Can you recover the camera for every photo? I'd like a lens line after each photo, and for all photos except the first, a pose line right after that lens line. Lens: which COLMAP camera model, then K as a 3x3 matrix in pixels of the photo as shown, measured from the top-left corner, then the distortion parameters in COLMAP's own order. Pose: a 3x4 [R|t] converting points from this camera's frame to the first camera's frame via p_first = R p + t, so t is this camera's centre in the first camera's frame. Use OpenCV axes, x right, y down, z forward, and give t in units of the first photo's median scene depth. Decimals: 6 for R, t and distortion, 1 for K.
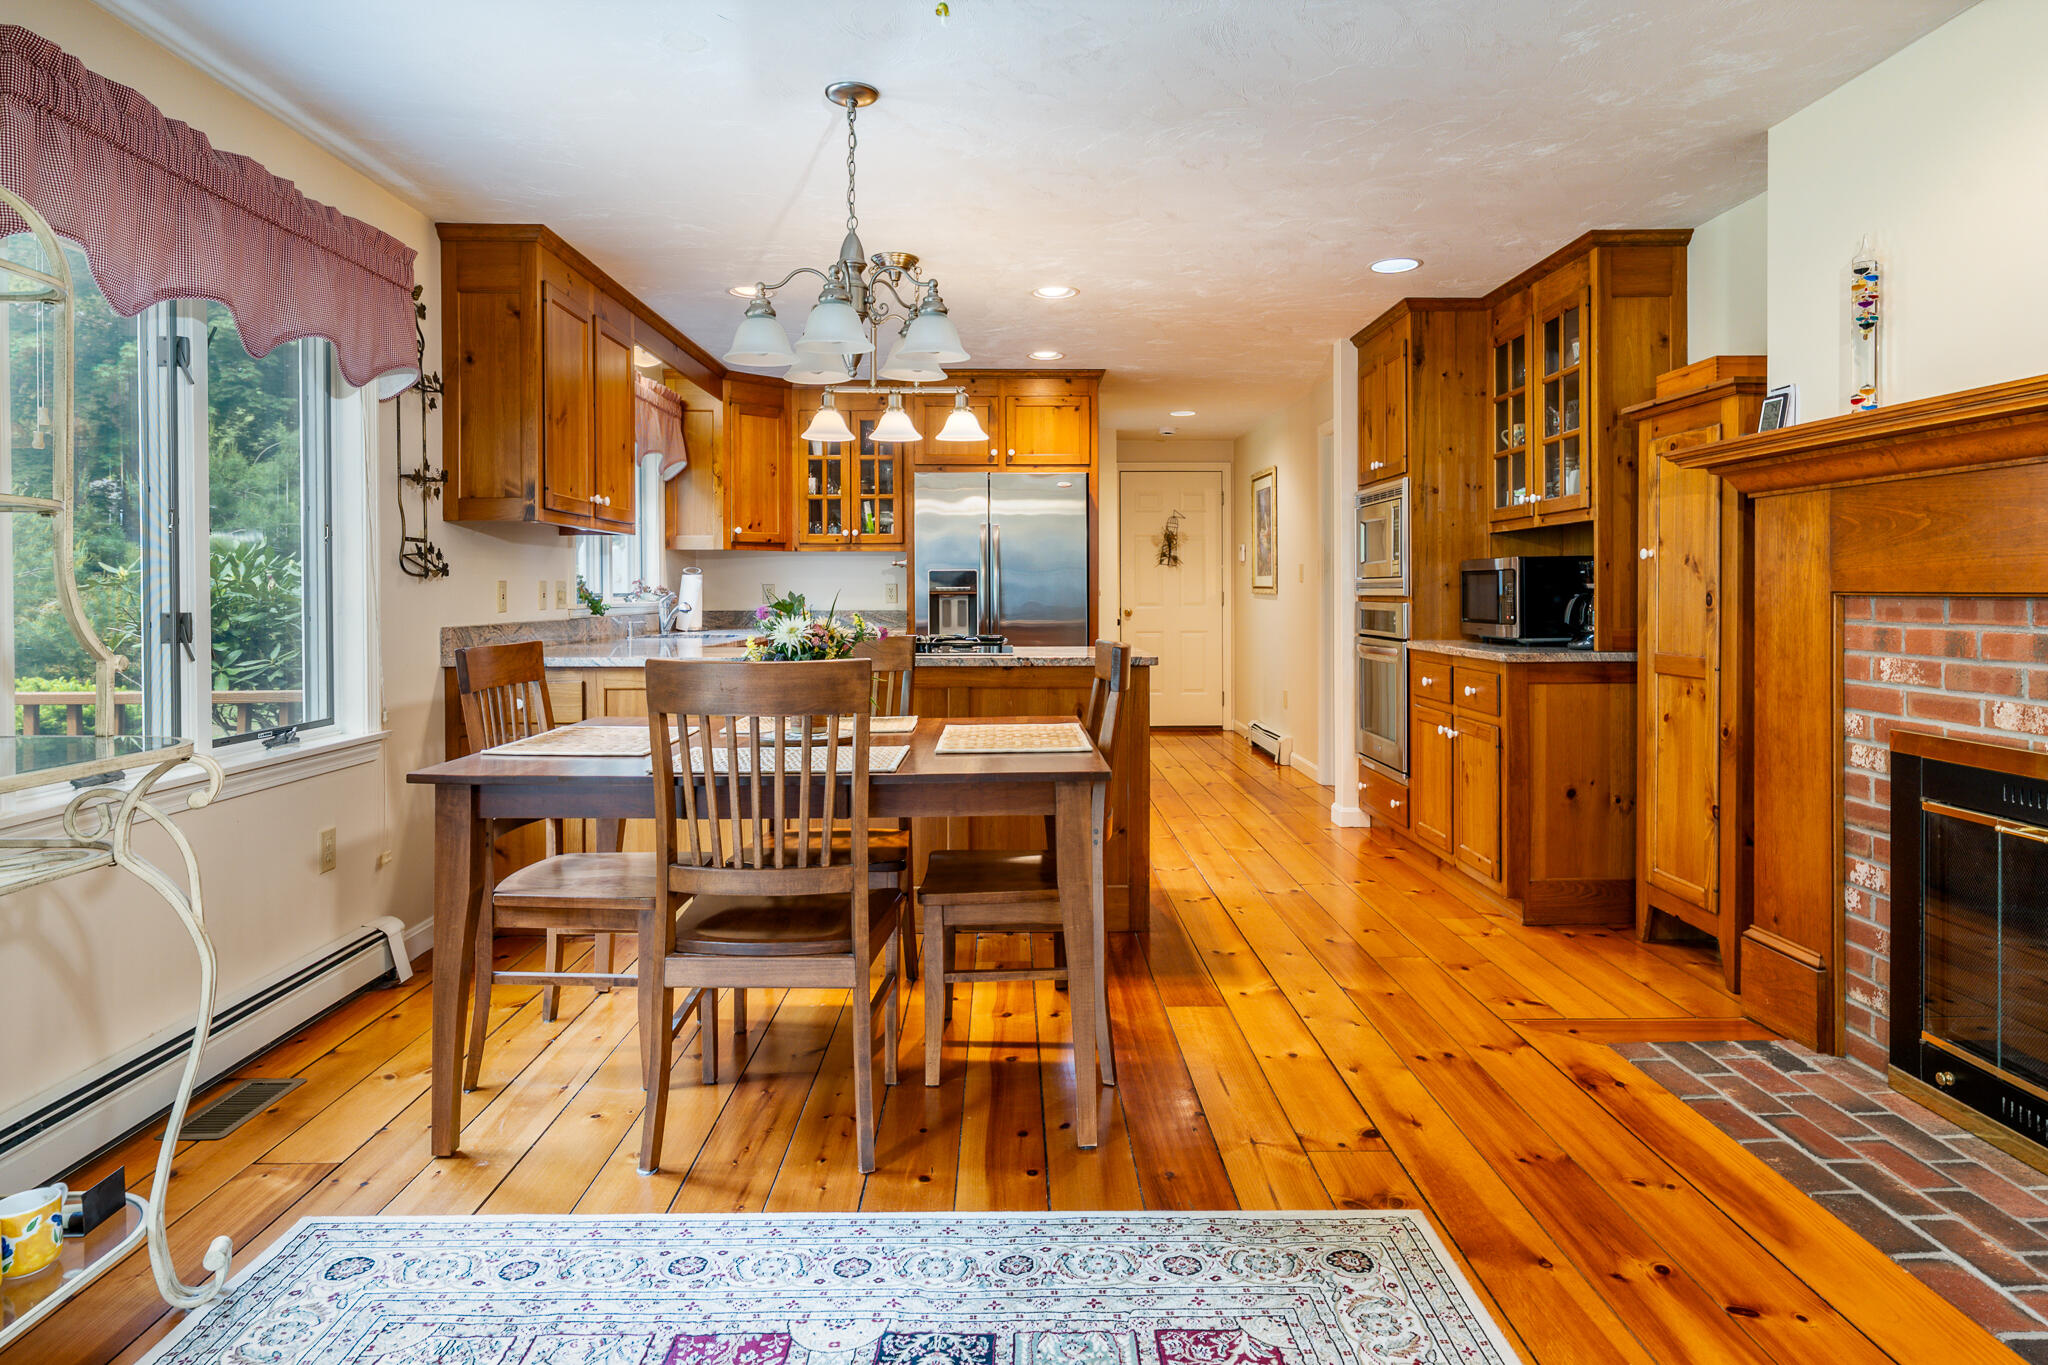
lens RADIAL K [[1185.1, 0, 1027.2], [0, 1185.1, 598.7], [0, 0, 1]] dist [0.003047, -0.001398]
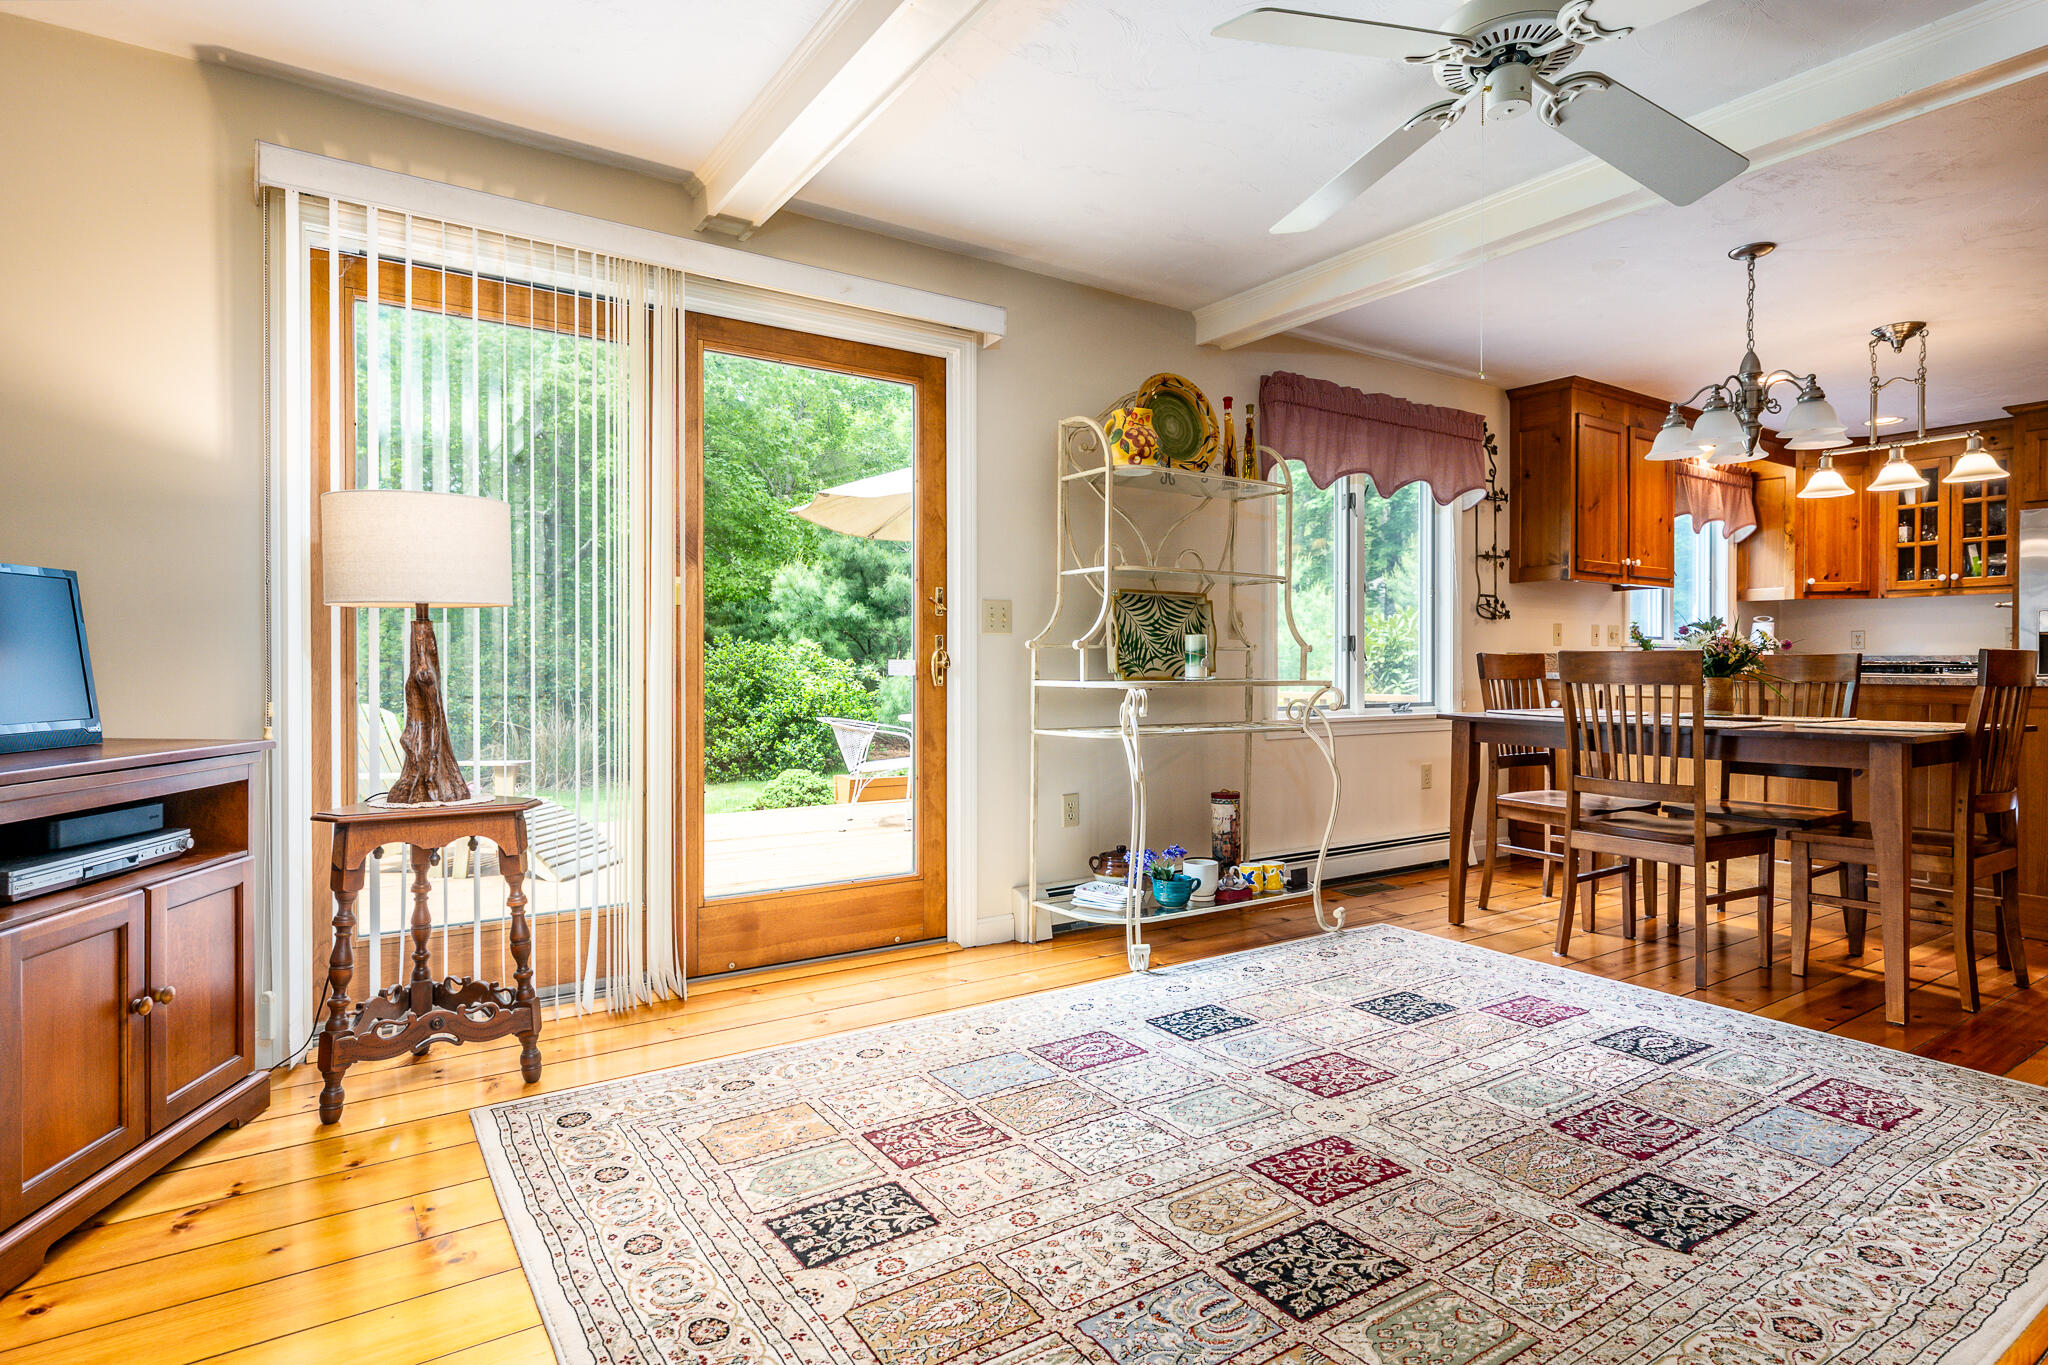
lens RADIAL K [[1045.2, 0, 1018.1], [0, 1045.2, 667.6], [0, 0, 1]] dist [0.003062, -0.000122]
pose [[0.545835, 0.007596, -0.837858, 0.331493], [-0.008455, 0.999958, 0.003558, 0.049676], [0.837850, 0.005142, 0.545876, -0.303032]]
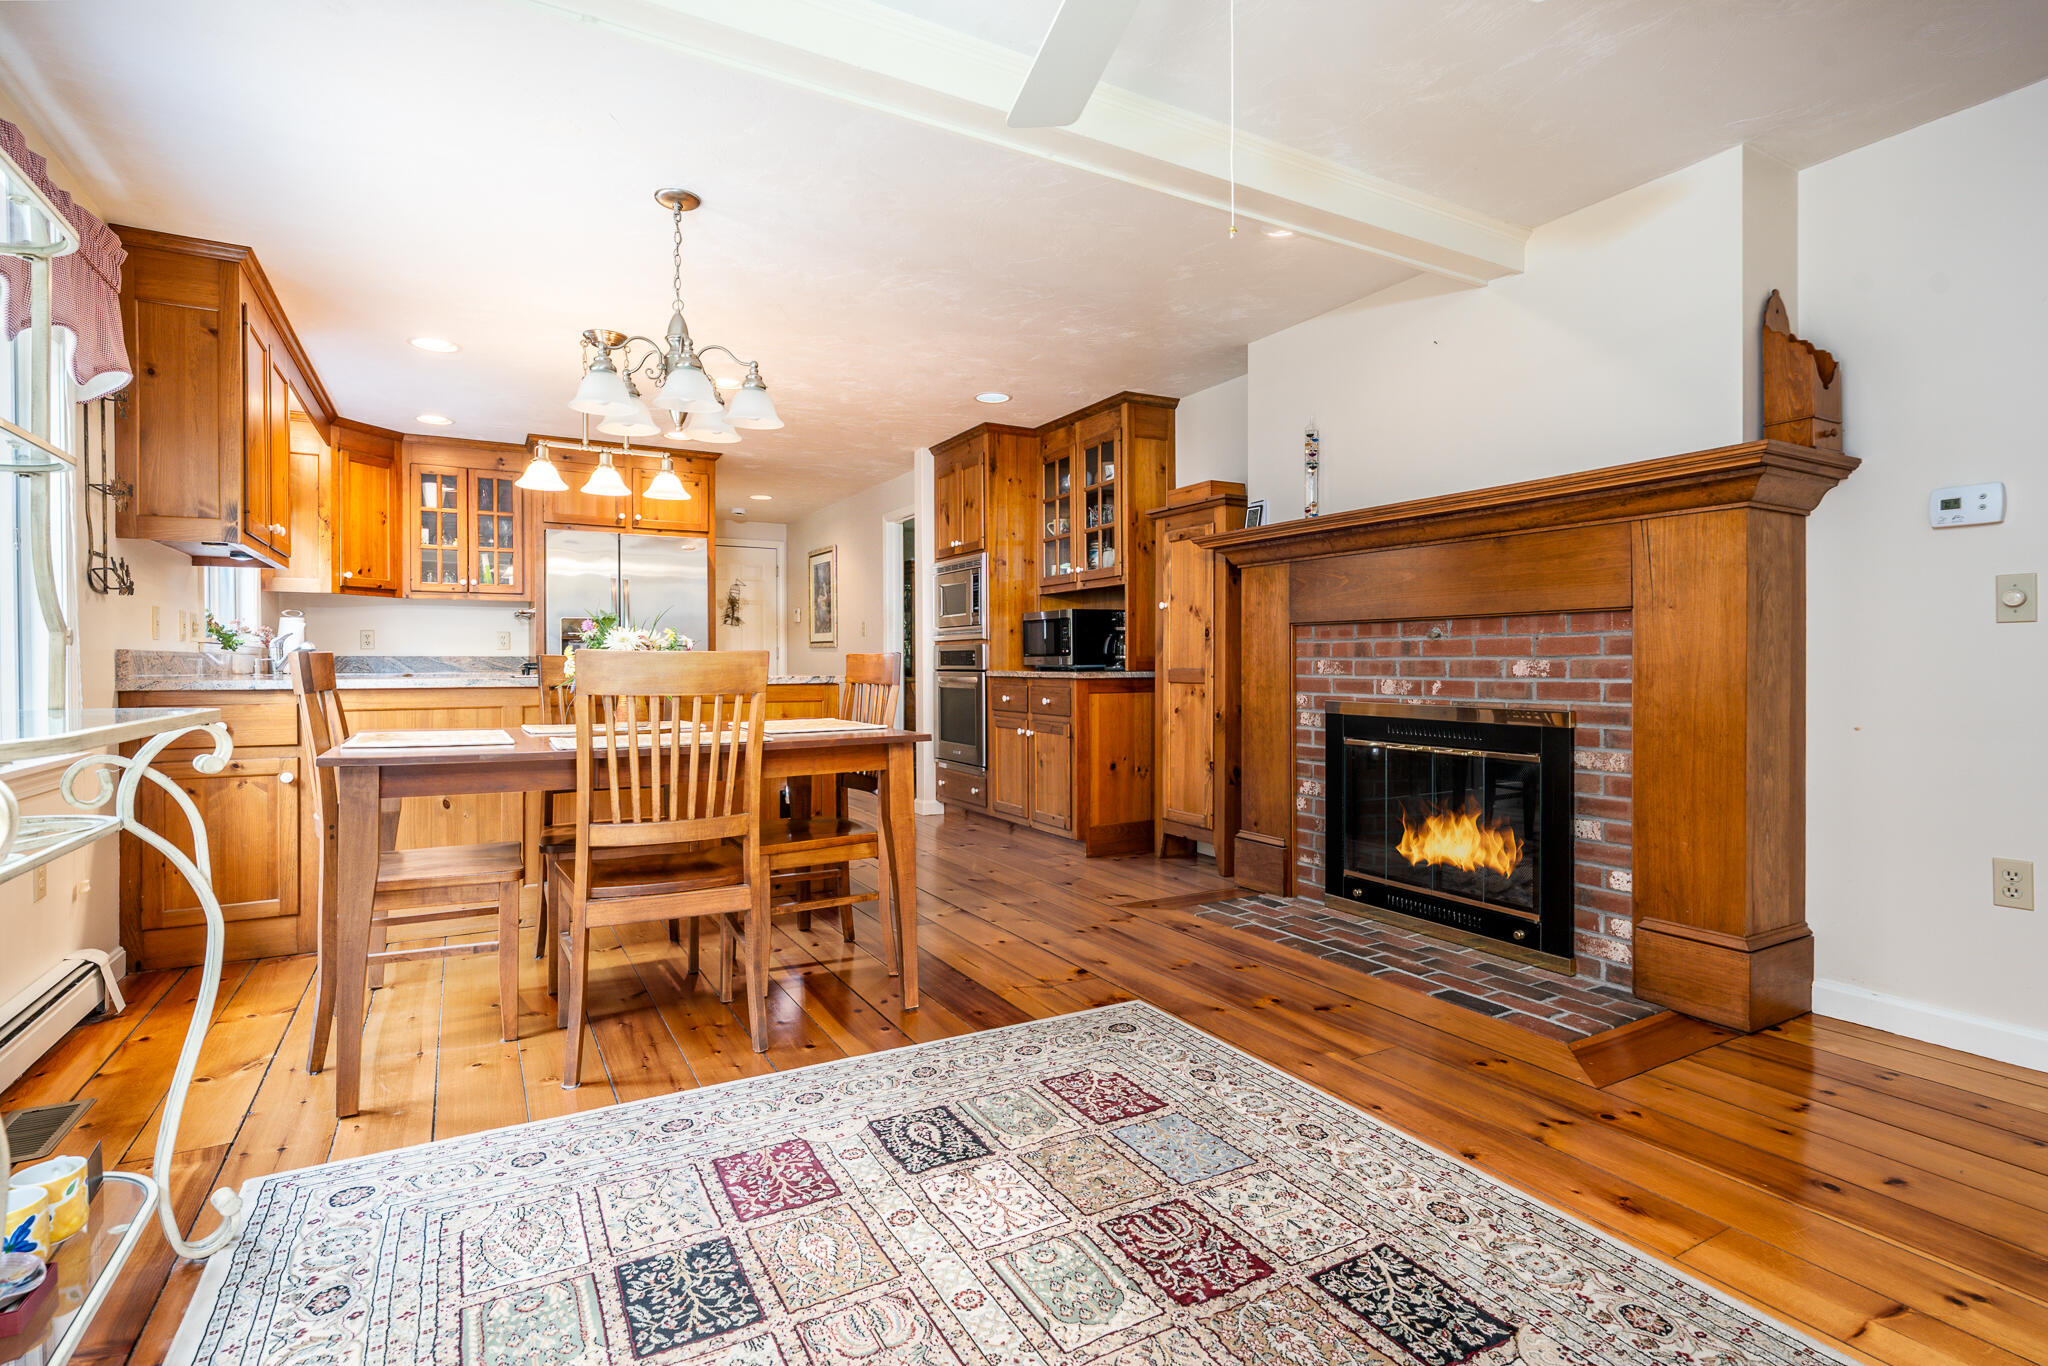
lens RADIAL K [[990.1, 0, 1031.2], [0, 990.1, 666.6], [0, 0, 1]] dist [0.001981, -0.000658]
pose [[0.879742, -0.001068, 0.475451, -0.253085], [0.002286, 0.999995, -0.001983, 0.046100], [-0.475447, 0.002831, 0.879740, -0.052996]]
